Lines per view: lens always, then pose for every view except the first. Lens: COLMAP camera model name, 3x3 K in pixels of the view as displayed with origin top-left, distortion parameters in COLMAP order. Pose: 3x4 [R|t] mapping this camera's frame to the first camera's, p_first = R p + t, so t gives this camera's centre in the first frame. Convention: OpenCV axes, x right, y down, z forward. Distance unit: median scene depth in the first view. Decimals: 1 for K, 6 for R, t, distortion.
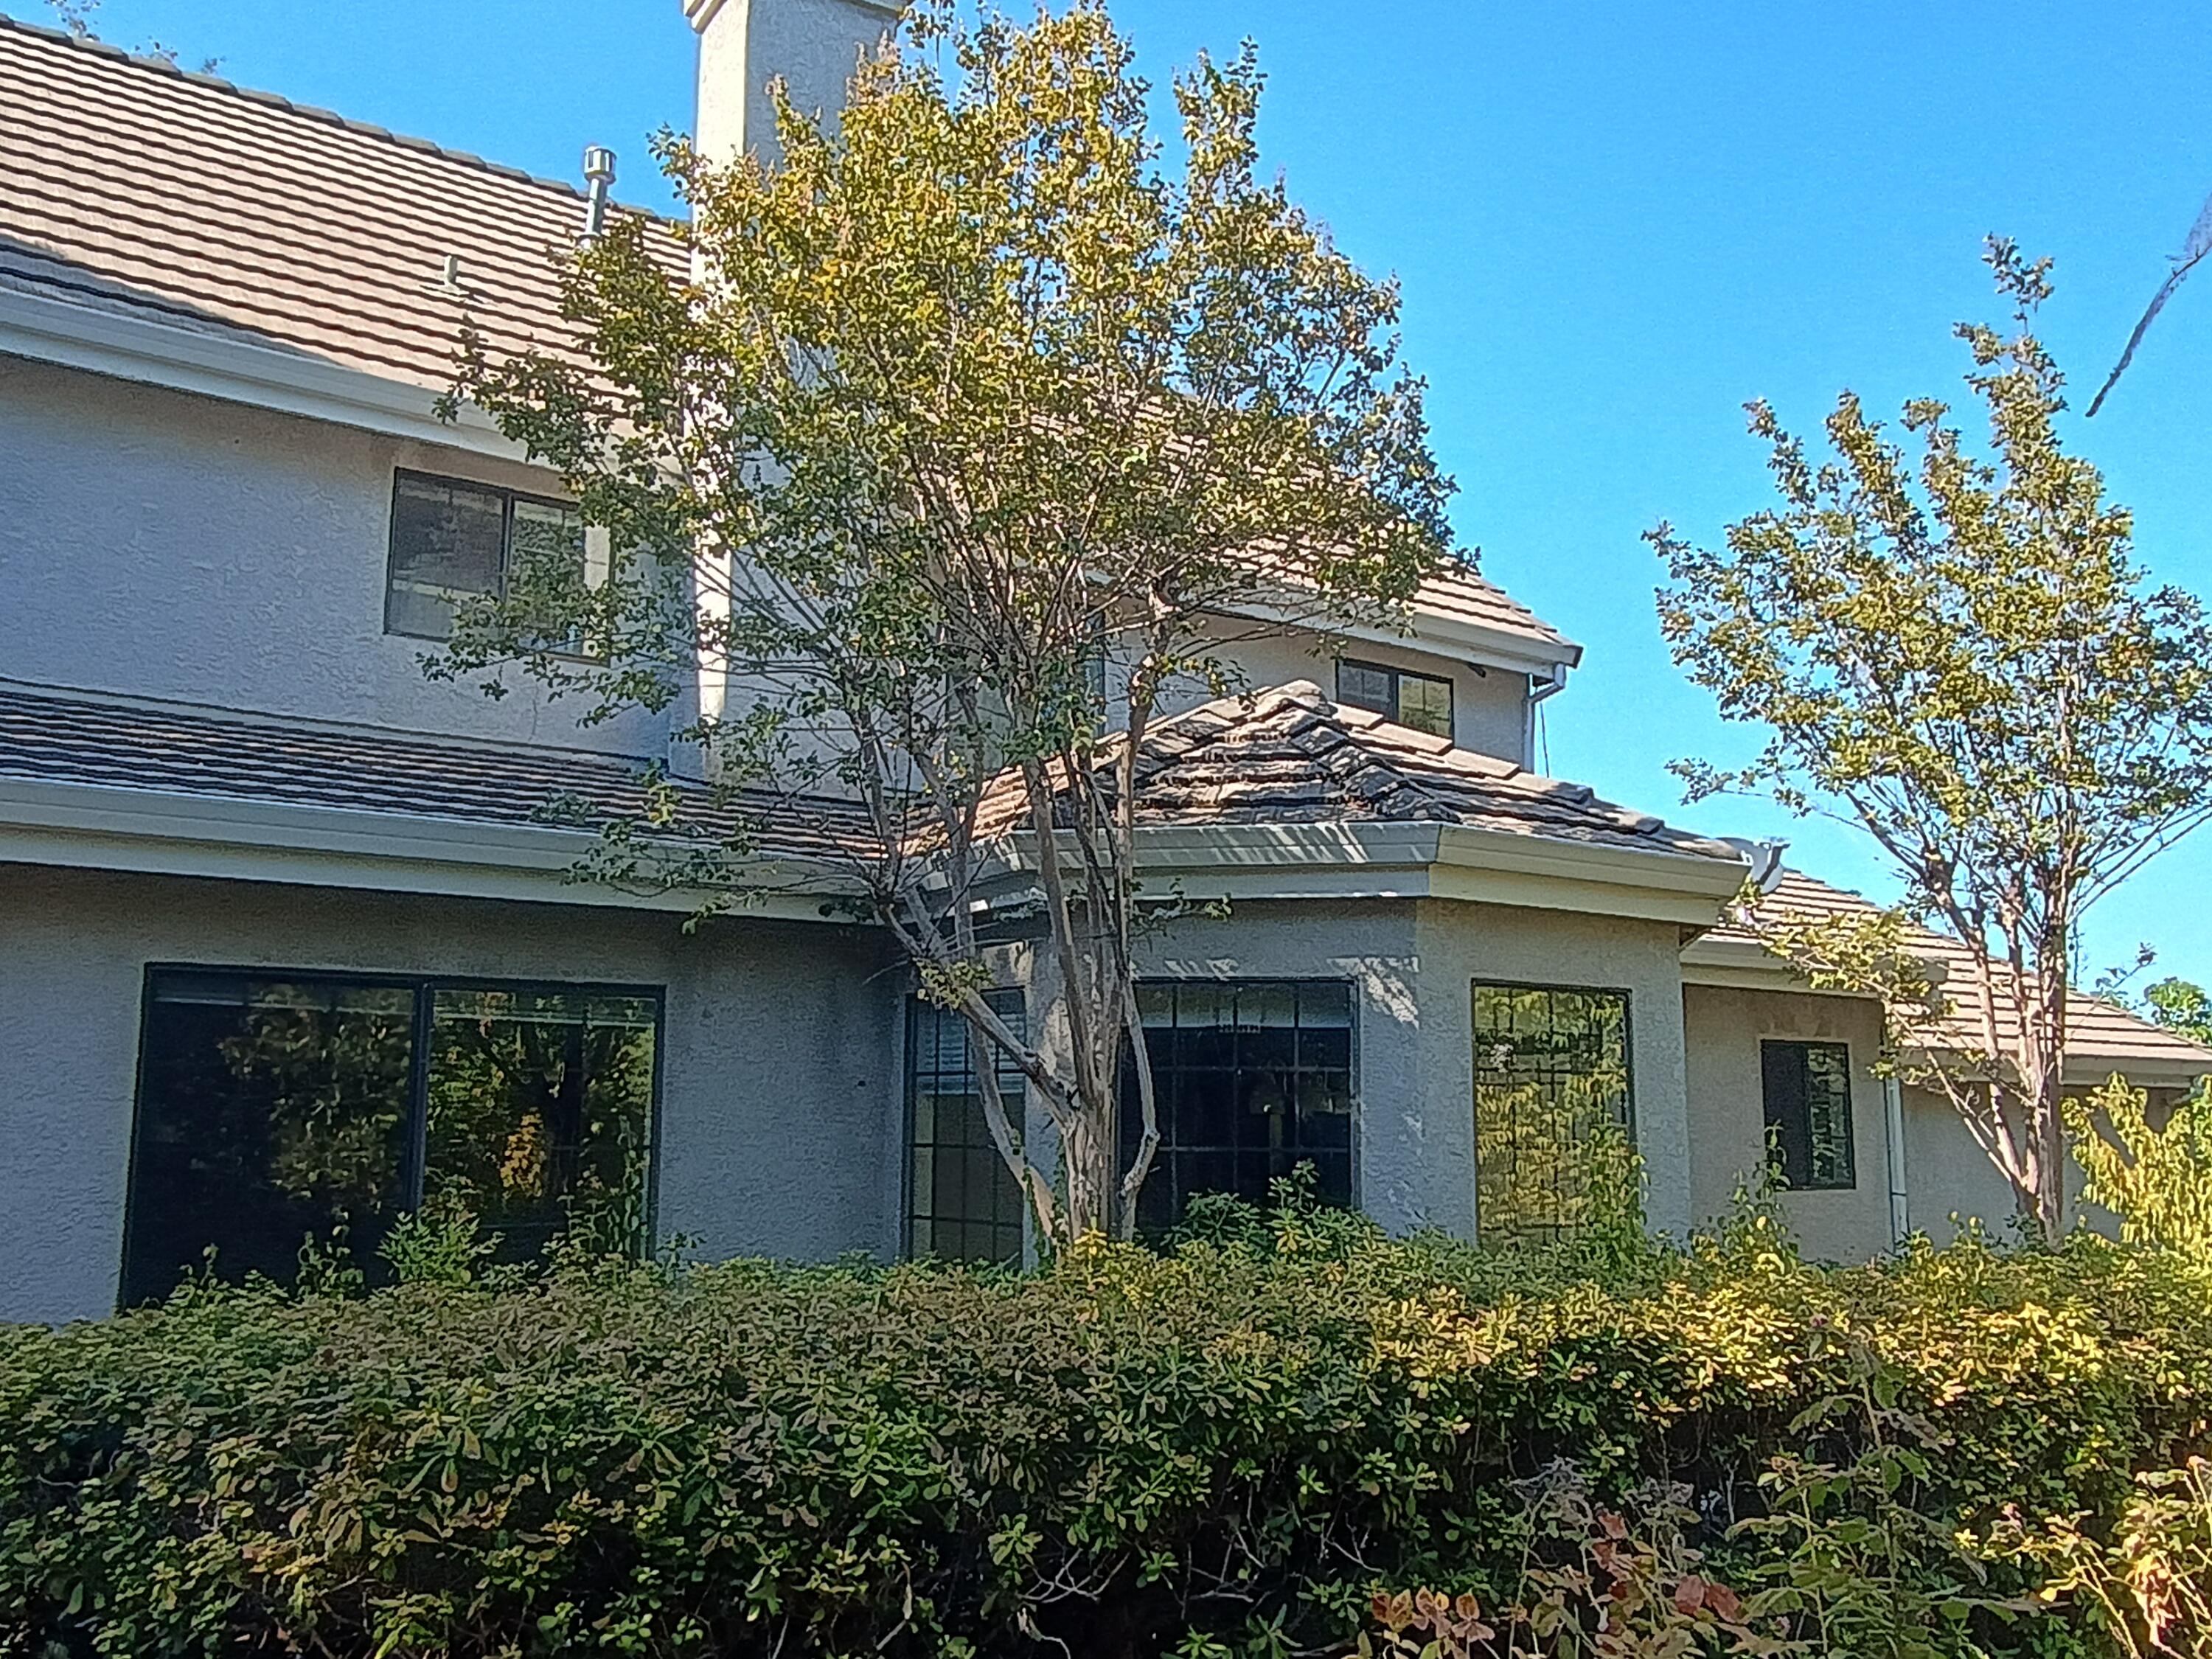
lens RADIAL K [[1905.3, 0, 1131.7], [0, 1905.3, 824.2], [0, 0, 1]] dist [-0.012128, -0.006511]
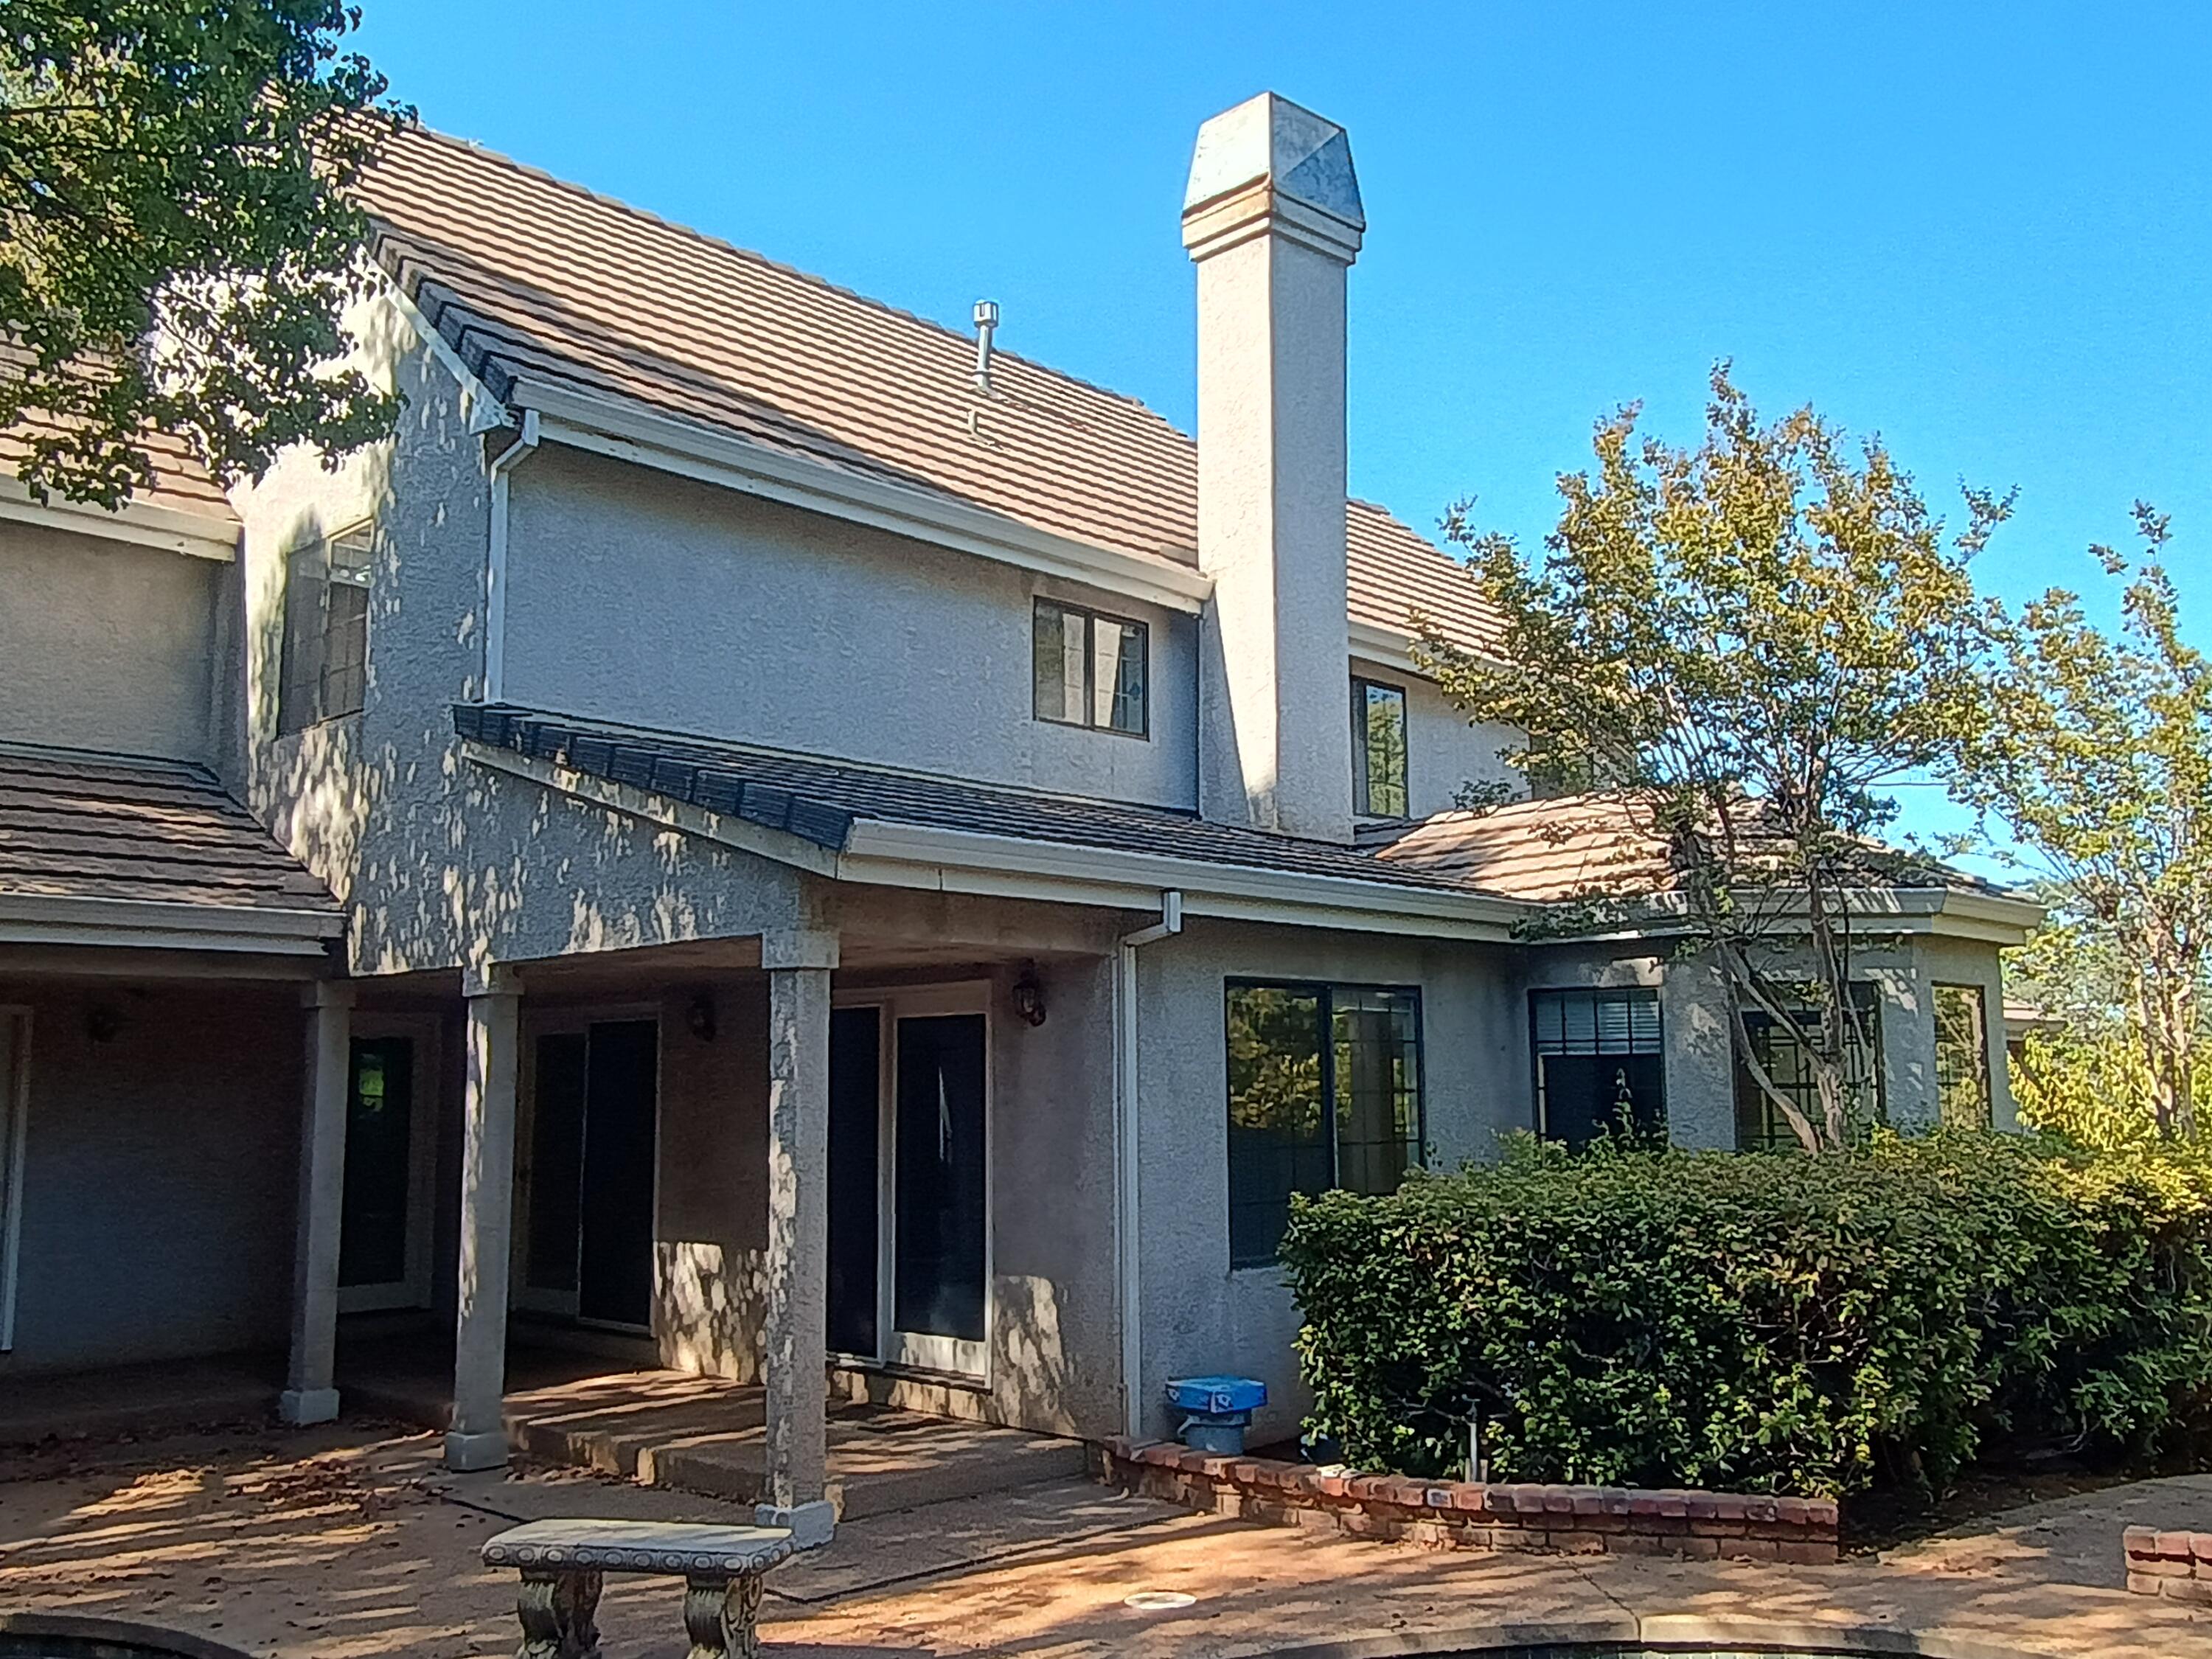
lens RADIAL K [[1905.3, 0, 1131.7], [0, 1905.3, 824.2], [0, 0, 1]] dist [-0.012128, -0.006511]
pose [[0.981847, 0.013199, 0.189215, -0.676792], [-0.016247, 0.999762, 0.014570, -0.055640], [-0.188978, -0.017380, 0.981828, -0.391673]]
